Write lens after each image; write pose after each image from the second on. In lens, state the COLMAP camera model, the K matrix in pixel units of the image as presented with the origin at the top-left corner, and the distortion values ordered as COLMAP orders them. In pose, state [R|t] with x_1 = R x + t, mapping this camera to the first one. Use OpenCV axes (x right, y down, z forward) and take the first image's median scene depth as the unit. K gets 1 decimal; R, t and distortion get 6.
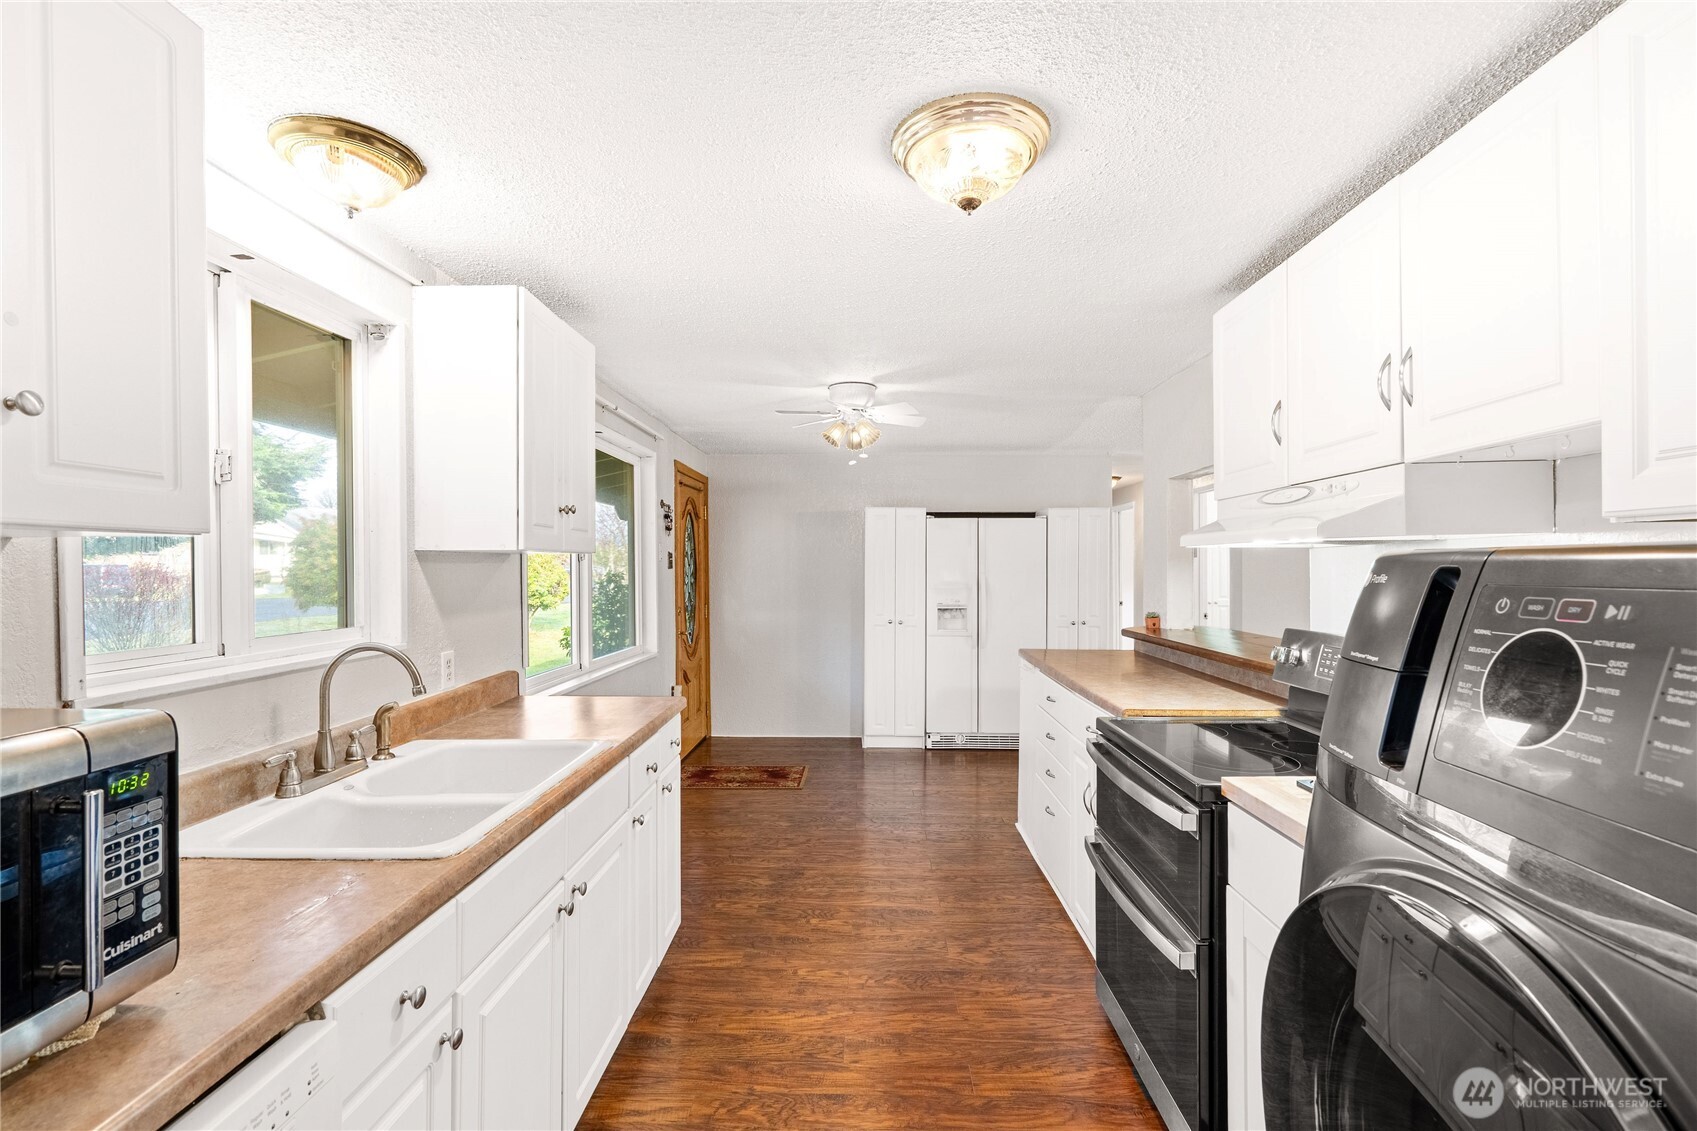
lens RADIAL K [[780.8, 0, 847.0], [0, 780.8, 570.4], [0, 0, 1]] dist [-0.004424, 0.000278]
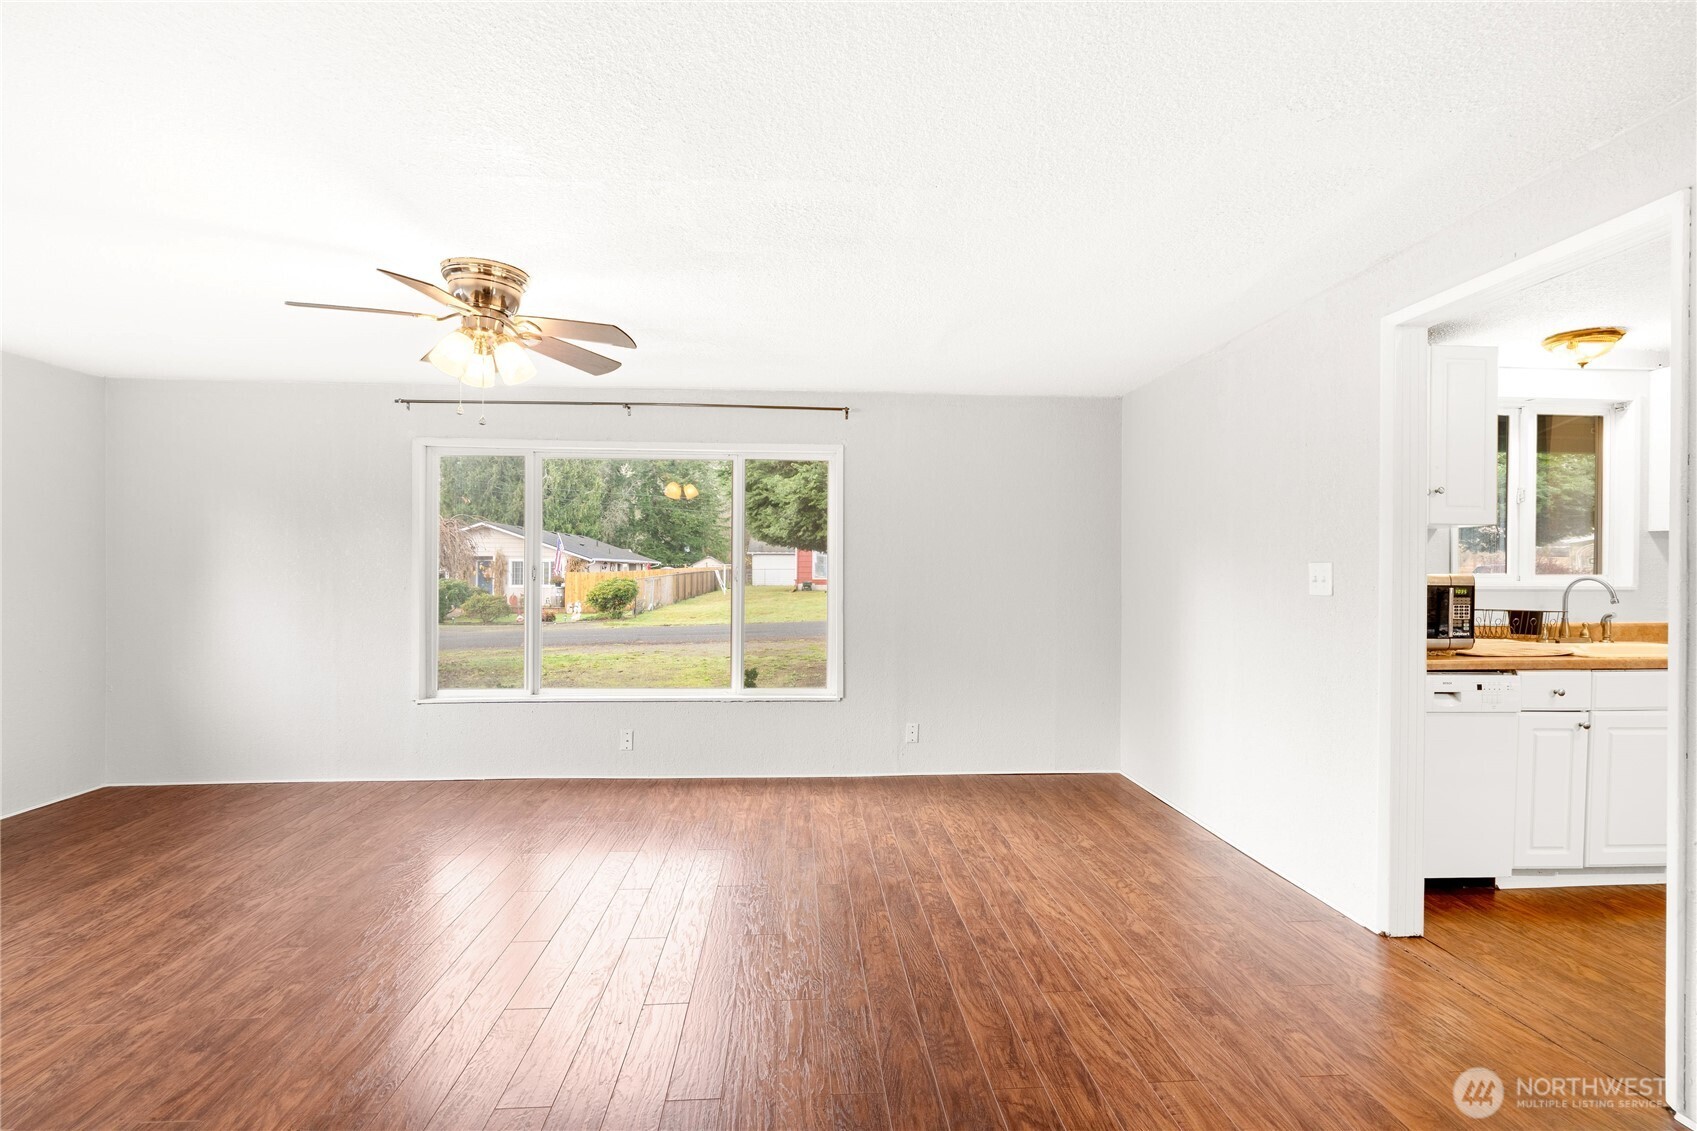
lens RADIAL K [[780.8, 0, 843.9], [0, 780.8, 568.9], [0, 0, 1]] dist [-0.004424, 0.000278]
pose [[0.088804, 0.012579, -0.995970, 1.253808], [-0.012540, 0.999855, 0.011510, 0.075626], [0.995970, 0.011467, 0.088949, -1.130939]]
